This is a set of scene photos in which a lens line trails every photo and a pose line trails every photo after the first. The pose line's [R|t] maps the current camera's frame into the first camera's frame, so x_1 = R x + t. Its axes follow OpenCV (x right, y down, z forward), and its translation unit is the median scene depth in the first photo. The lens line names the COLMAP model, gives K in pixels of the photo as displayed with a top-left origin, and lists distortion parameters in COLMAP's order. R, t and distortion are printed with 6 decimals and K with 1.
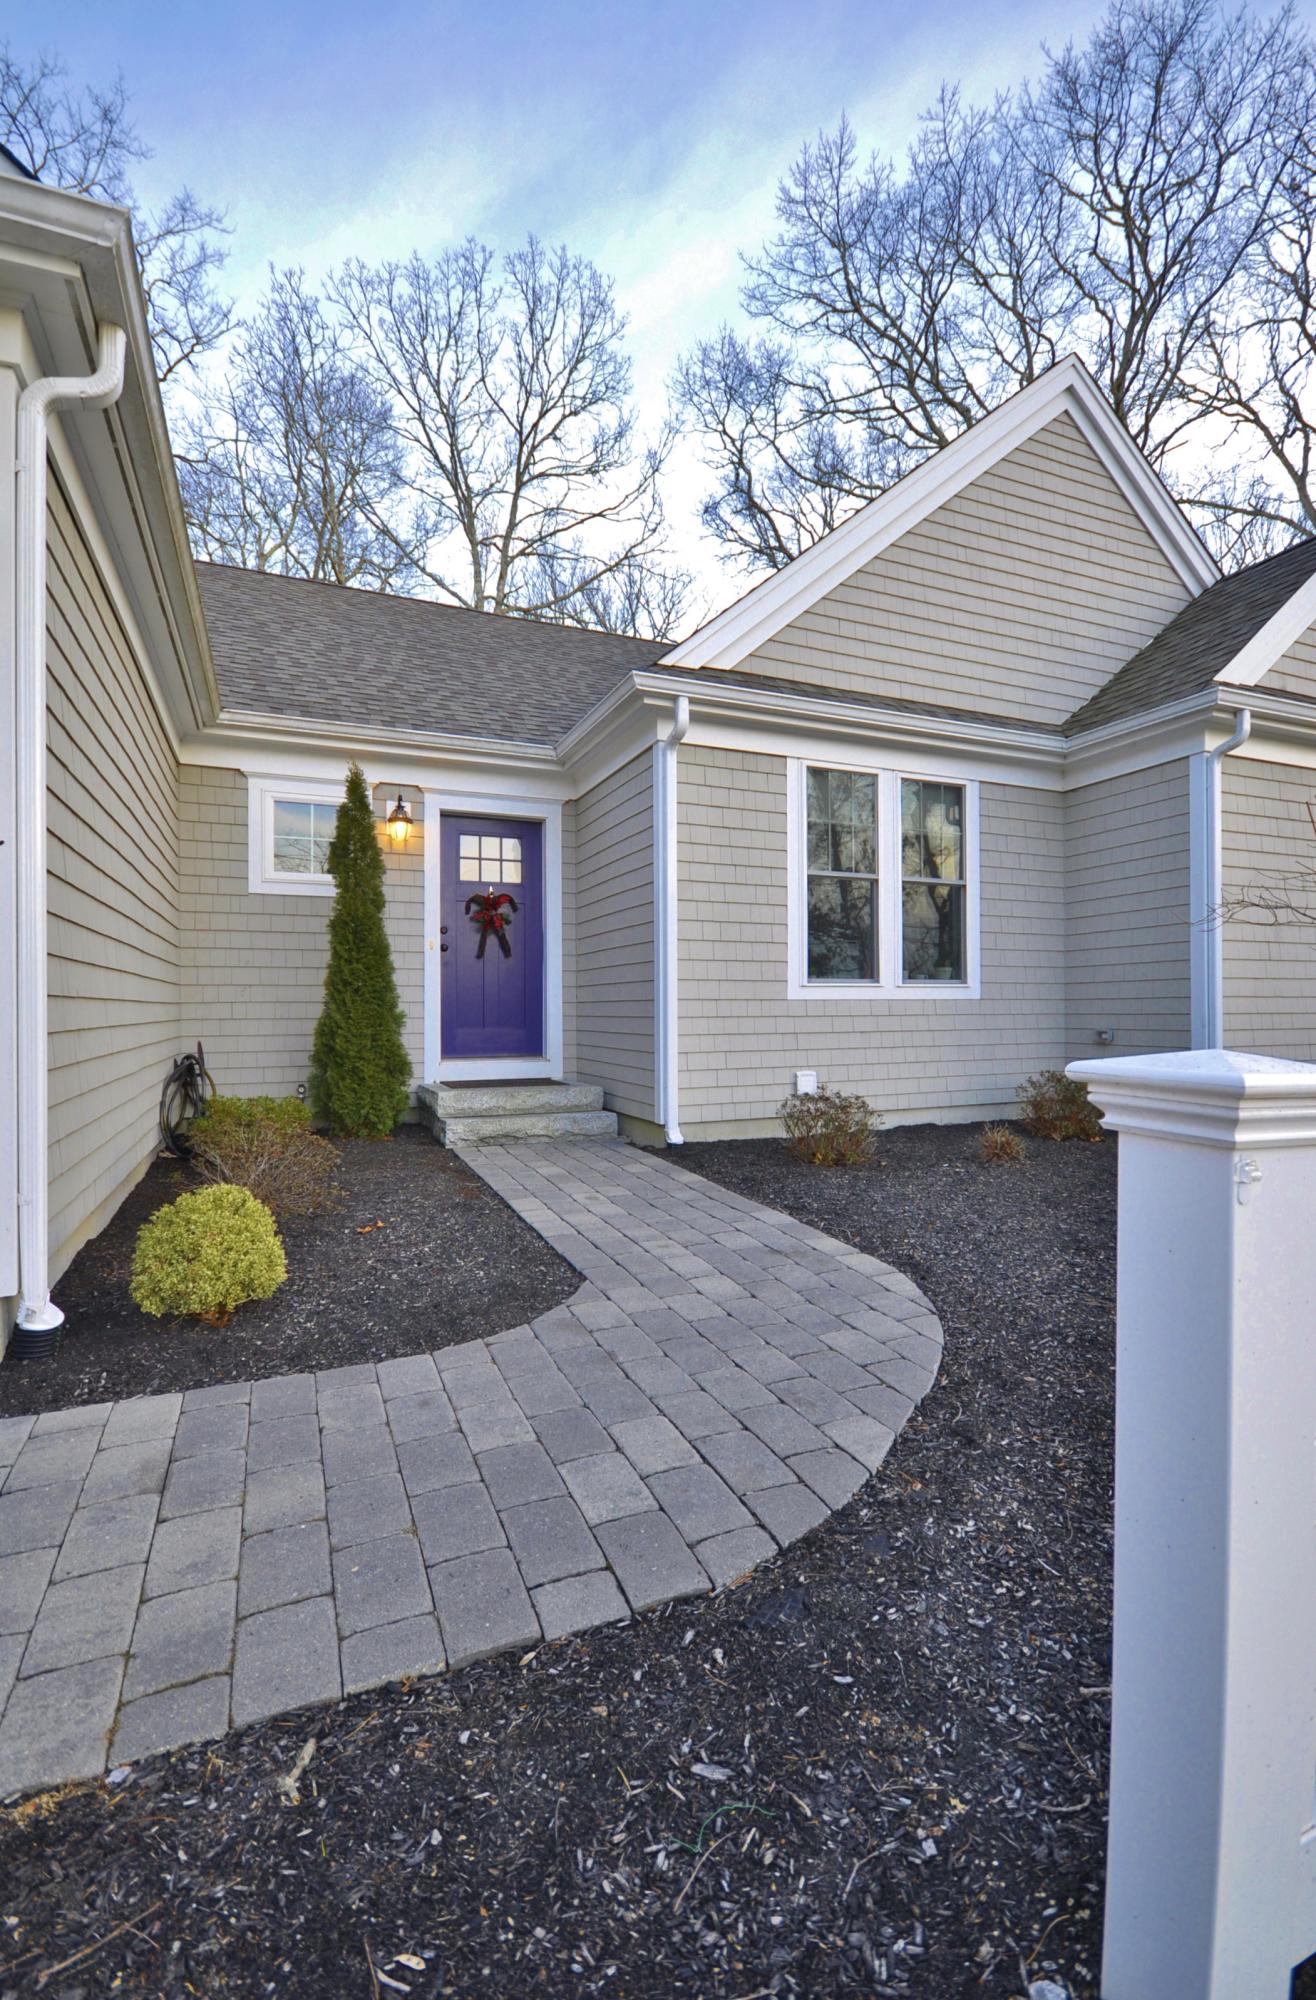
lens RADIAL K [[876.2, 0, 655.2], [0, 876.2, 1002.7], [0, 0, 1]] dist [0.013211, -0.012481]
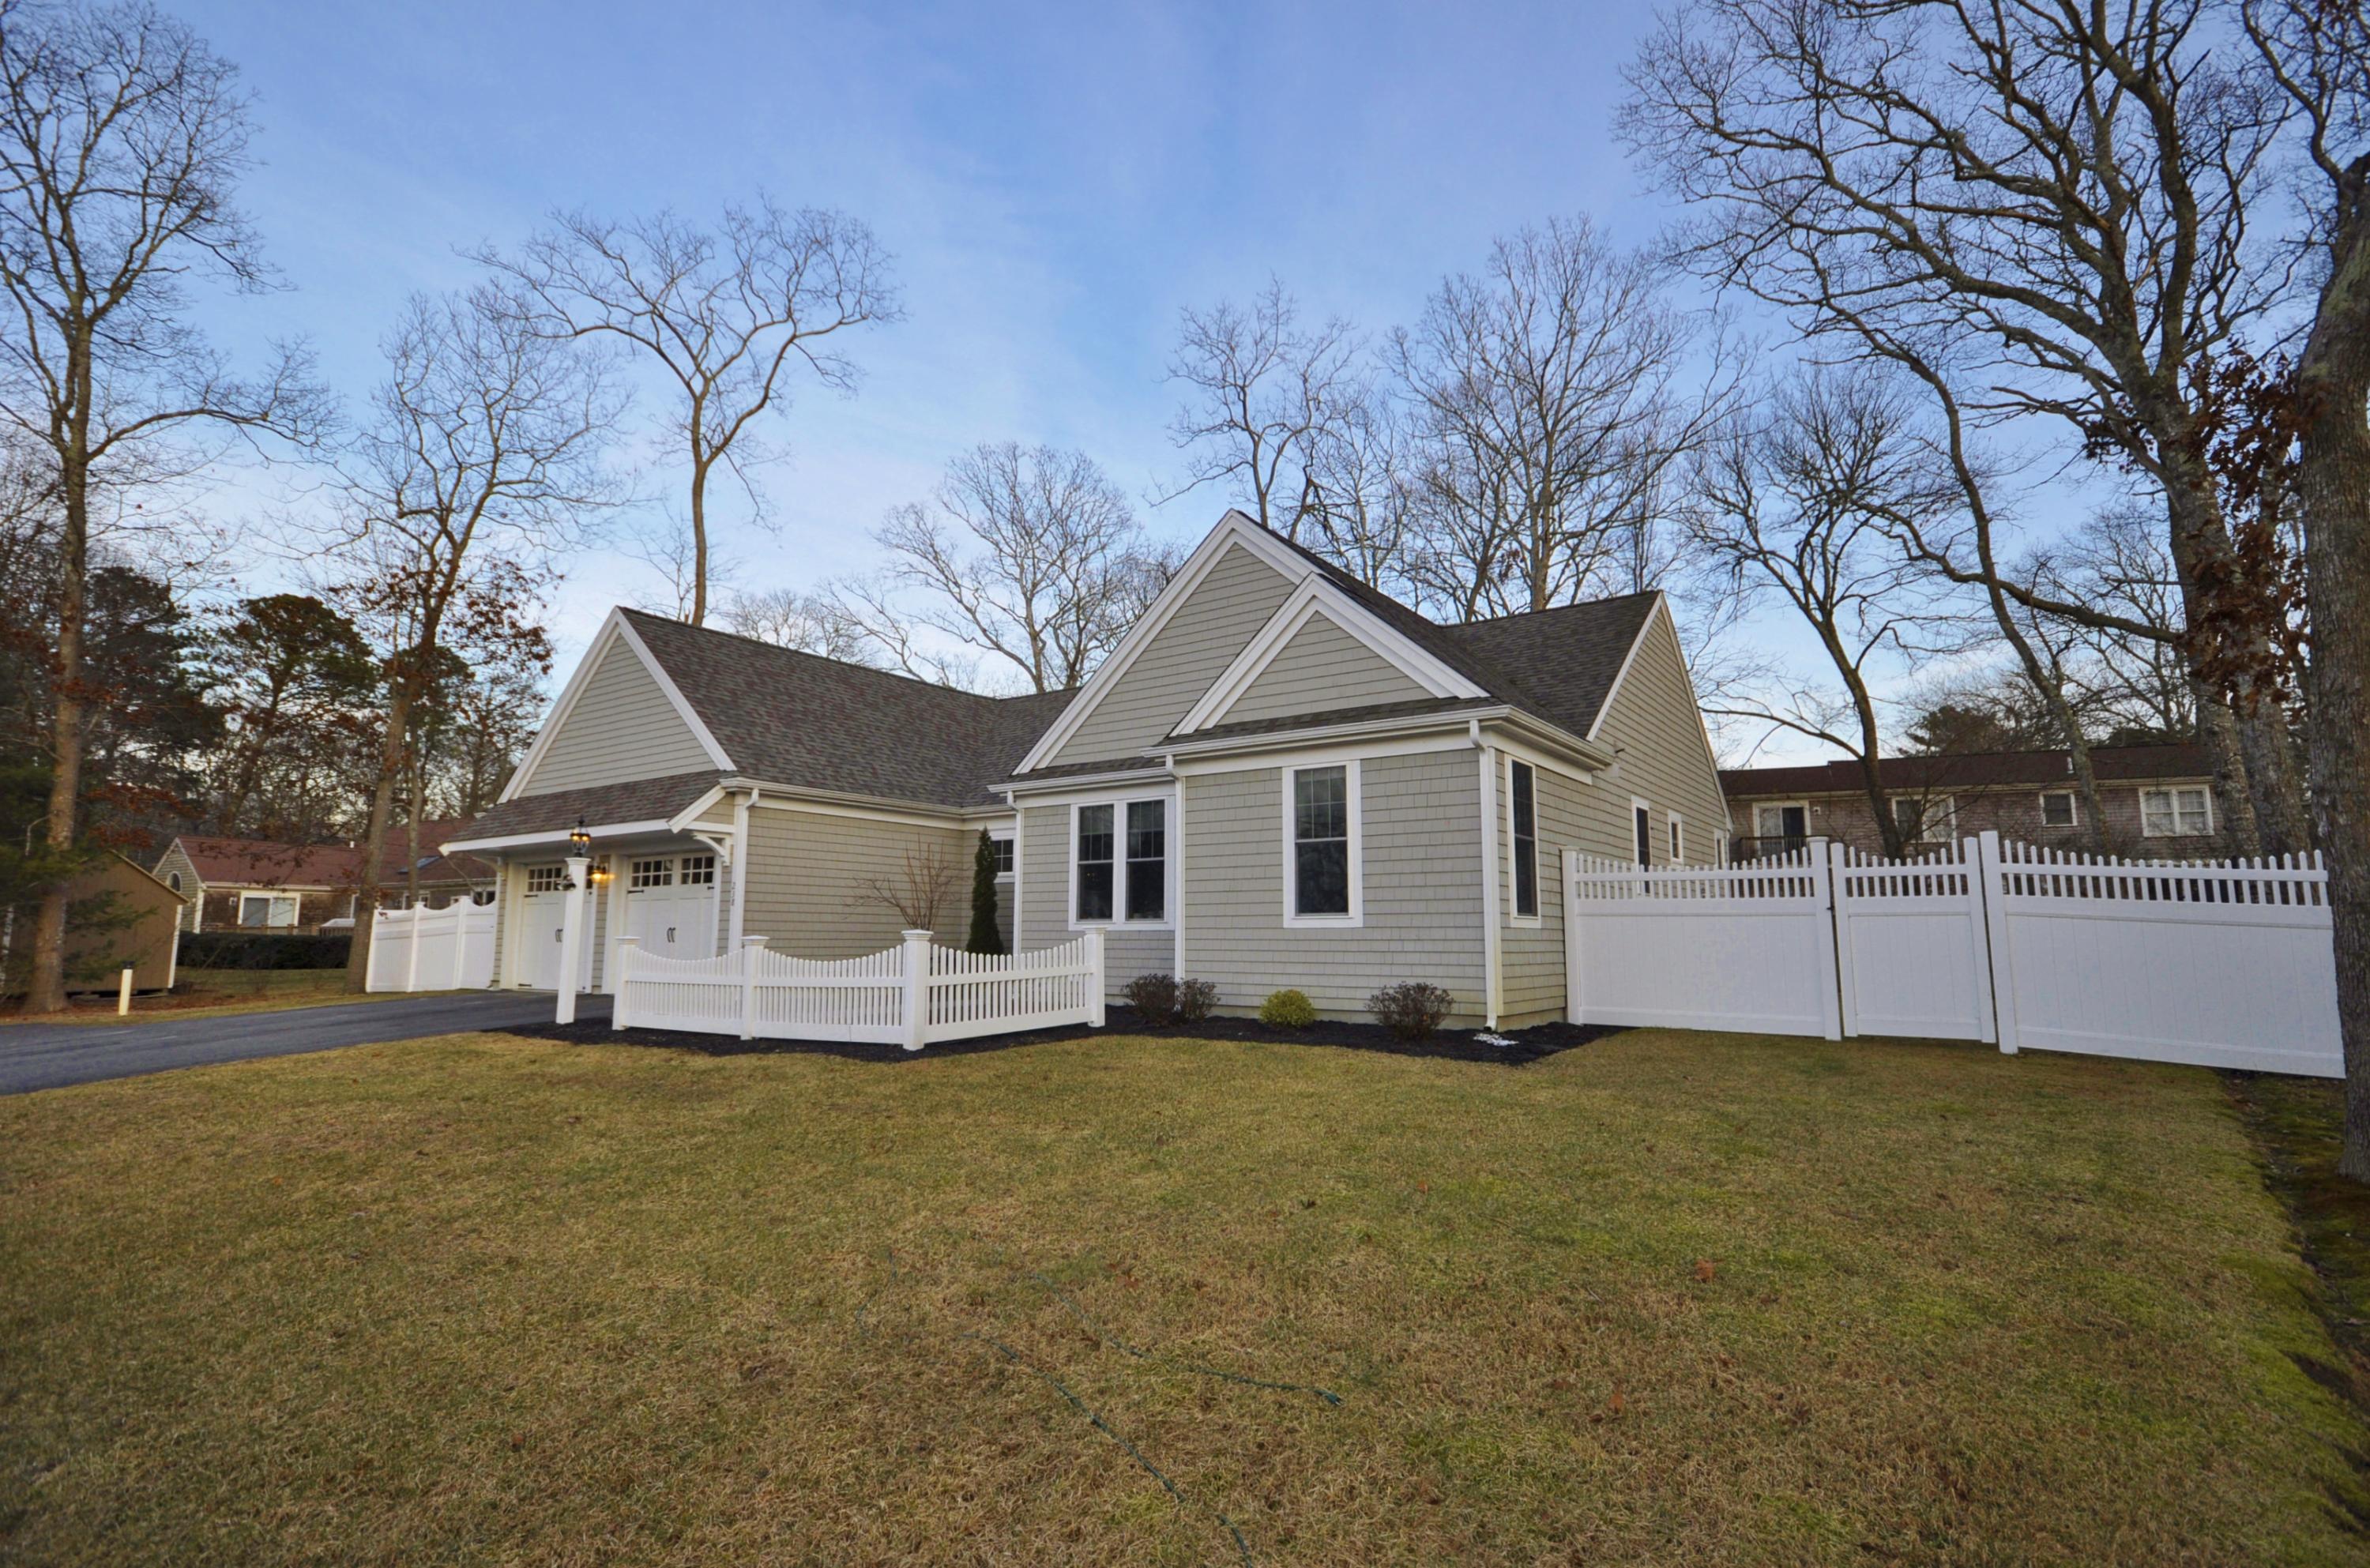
lens RADIAL K [[1130.3, 0, 1169.5], [0, 1130.3, 774.1], [0, 0, 1]] dist [0.015069, 0.002889]
pose [[0.518852, -0.120474, -0.846332, 2.017132], [-0.001136, 0.989922, -0.141609, 0.006982], [0.854863, 0.074436, 0.513487, -0.083412]]
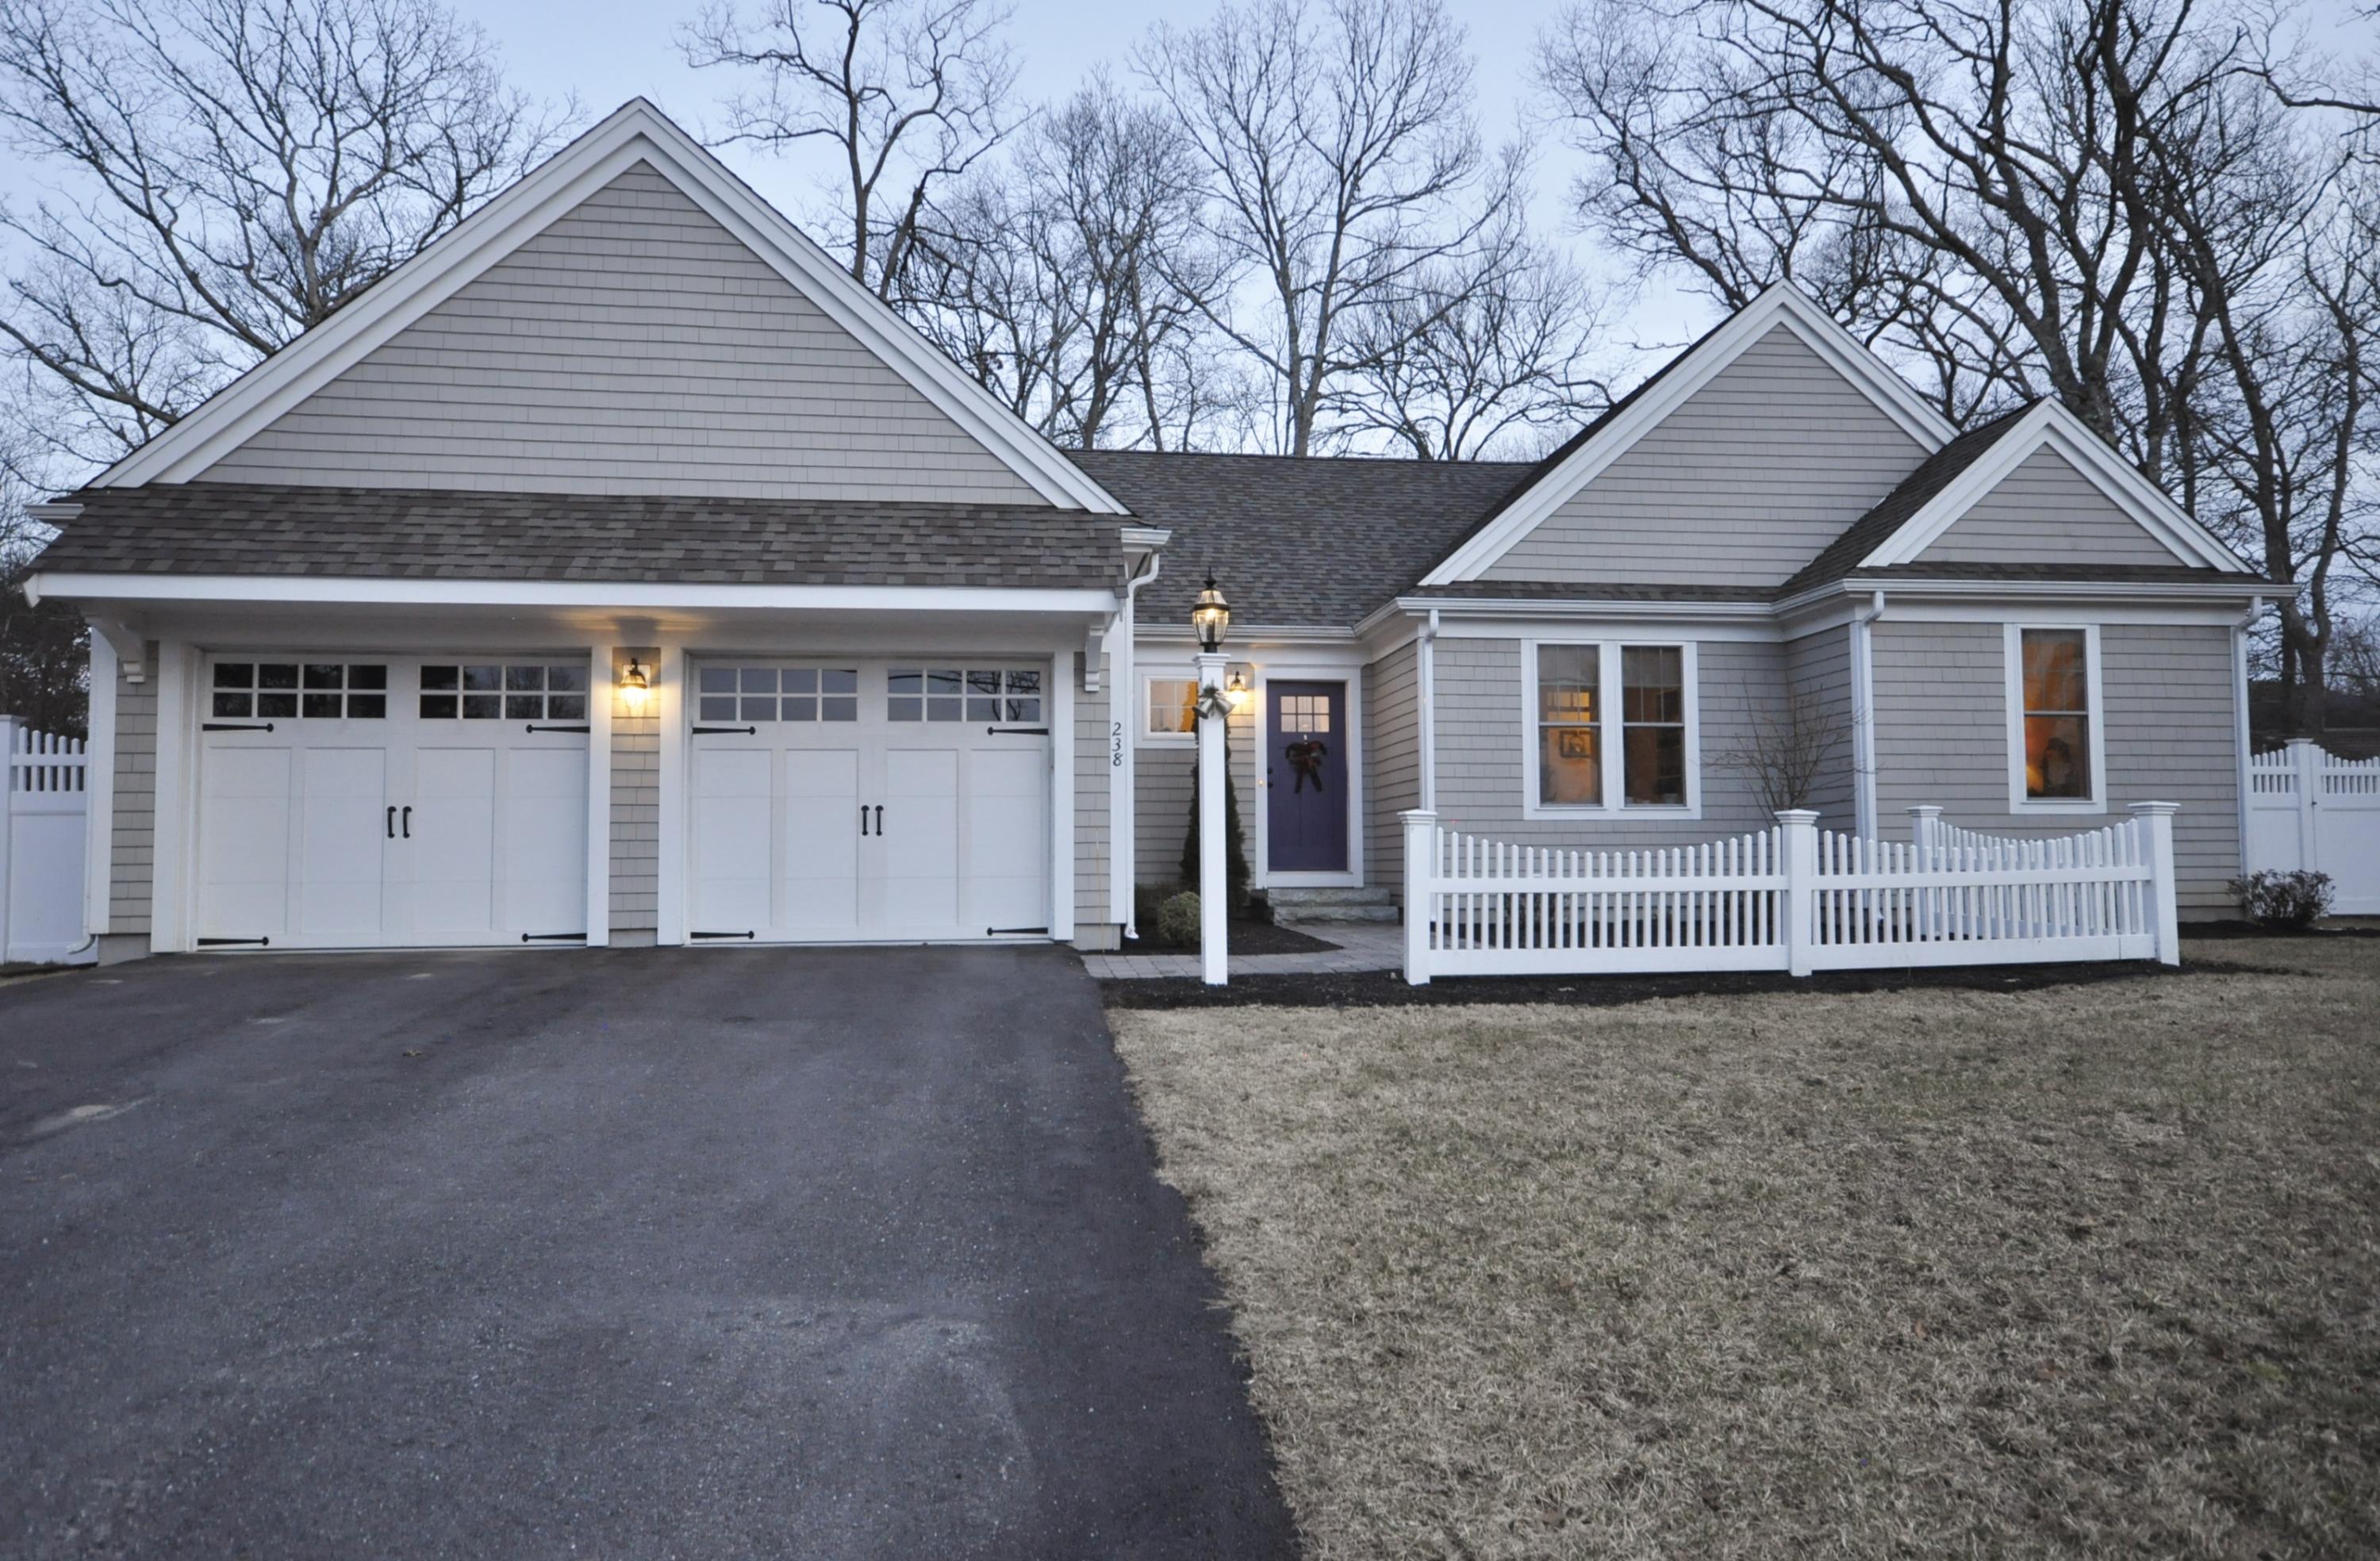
lens RADIAL K [[1489.0, 0, 1181.3], [0, 1489.0, 769.5], [0, 0, 1]] dist [0.027395, -0.004467]
pose [[0.961619, -0.021199, -0.273568, 0.229188], [0.004241, 0.998040, -0.062431, 0.050118], [0.274355, 0.058875, 0.959824, -1.116167]]
